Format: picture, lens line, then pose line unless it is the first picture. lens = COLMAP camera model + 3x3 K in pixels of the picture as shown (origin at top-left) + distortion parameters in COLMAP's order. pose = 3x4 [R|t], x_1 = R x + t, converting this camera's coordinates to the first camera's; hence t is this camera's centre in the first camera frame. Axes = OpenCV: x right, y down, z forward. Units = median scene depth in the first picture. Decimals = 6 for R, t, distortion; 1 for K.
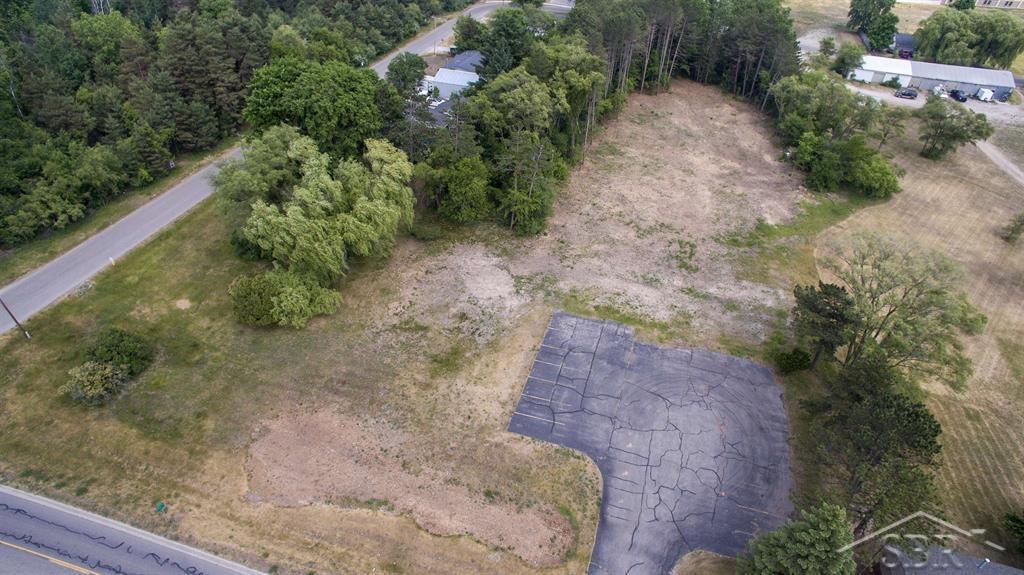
lens RADIAL K [[598.2, 0, 510.0], [0, 598.2, 282.8], [0, 0, 1]] dist [-0.122560, 0.088426]
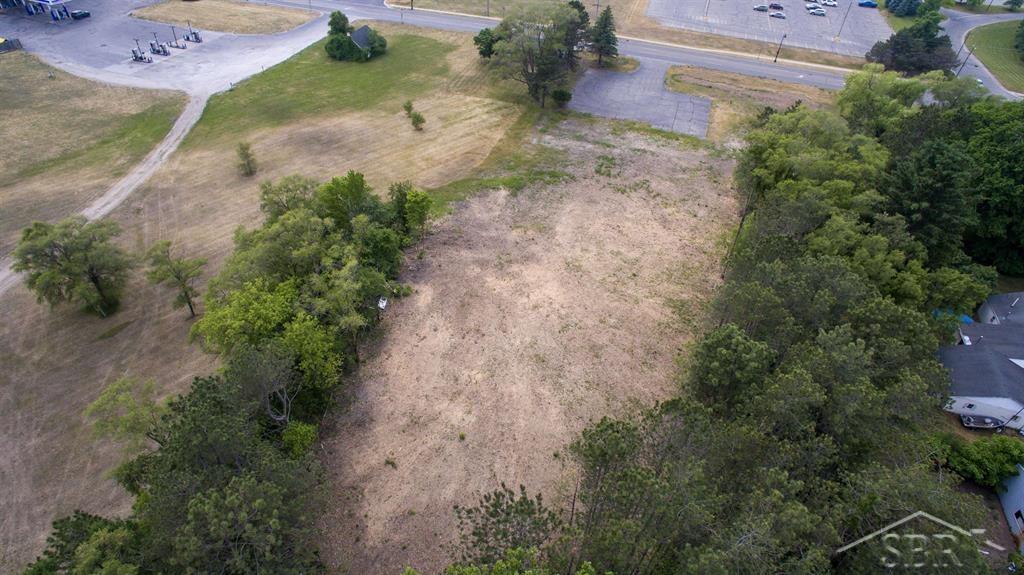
lens RADIAL K [[598.2, 0, 511.6], [0, 598.2, 286.2], [0, 0, 1]] dist [-0.122560, 0.088426]
pose [[-0.995317, -0.085494, -0.045112, 0.497793], [-0.062708, 0.215890, 0.974402, -1.069755], [-0.073566, 0.972668, -0.220240, 1.456277]]
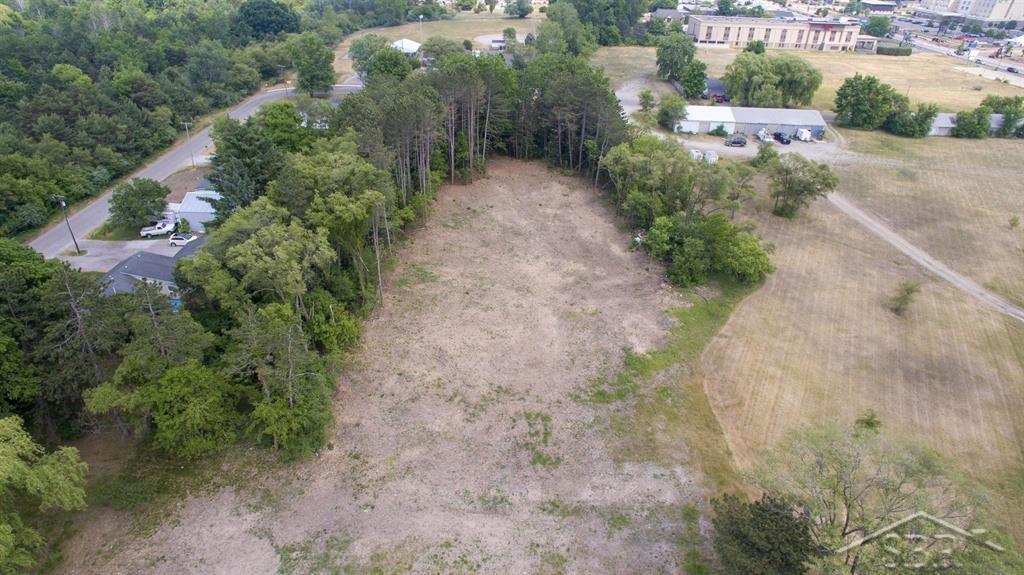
lens RADIAL K [[598.2, 0, 509.9], [0, 598.2, 282.6], [0, 0, 1]] dist [-0.122560, 0.088426]
pose [[0.957778, -0.169377, 0.232322, 0.131327], [0.191527, 0.978525, -0.076192, -0.174585], [-0.214427, 0.117471, 0.969650, 0.306392]]
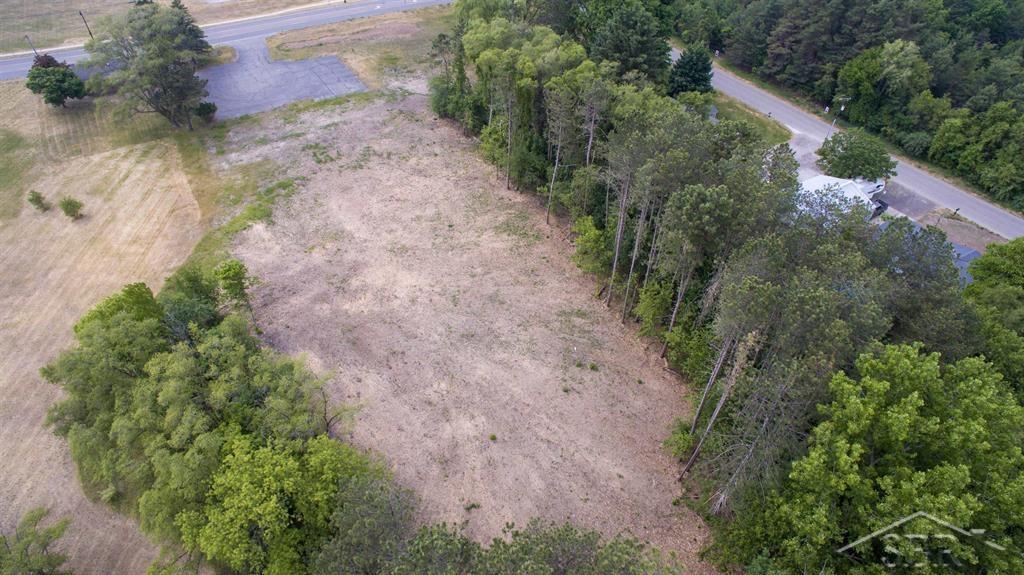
lens RADIAL K [[598.2, 0, 509.8], [0, 598.2, 283.9], [0, 0, 1]] dist [-0.122560, 0.088426]
pose [[-0.663288, 0.452703, -0.595911, 0.788835], [-0.495054, 0.331735, 0.803040, -0.965679], [0.561223, 0.827655, 0.004077, 1.353177]]
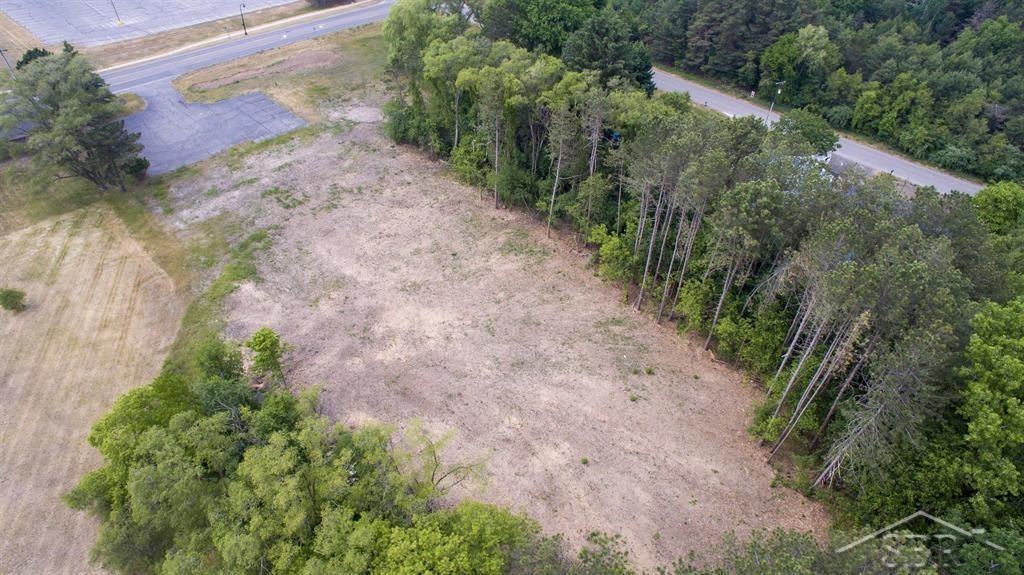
lens RADIAL K [[598.2, 0, 510.1], [0, 598.2, 285.4], [0, 0, 1]] dist [-0.122560, 0.088426]
pose [[-0.466680, 0.536438, -0.703167, 0.868074], [-0.568065, 0.427565, 0.703200, -0.868241], [0.677873, 0.727614, 0.105196, 1.233271]]
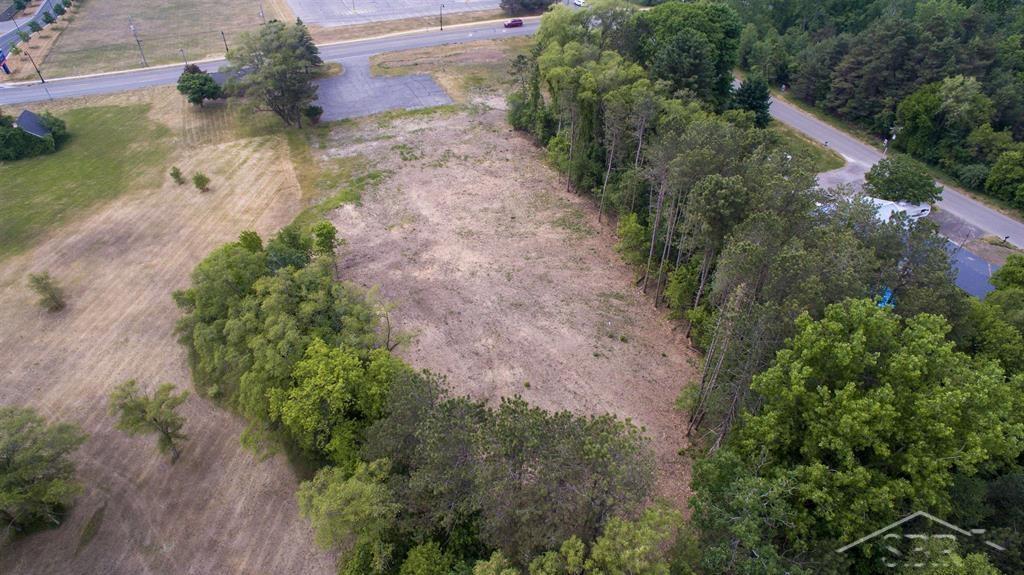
lens RADIAL K [[598.2, 0, 511.2], [0, 598.2, 283.2], [0, 0, 1]] dist [-0.122560, 0.088426]
pose [[-0.766300, 0.359083, -0.532771, 0.856550], [-0.422049, 0.343883, 0.838820, -1.041976], [0.484417, 0.867643, -0.111966, 1.442062]]
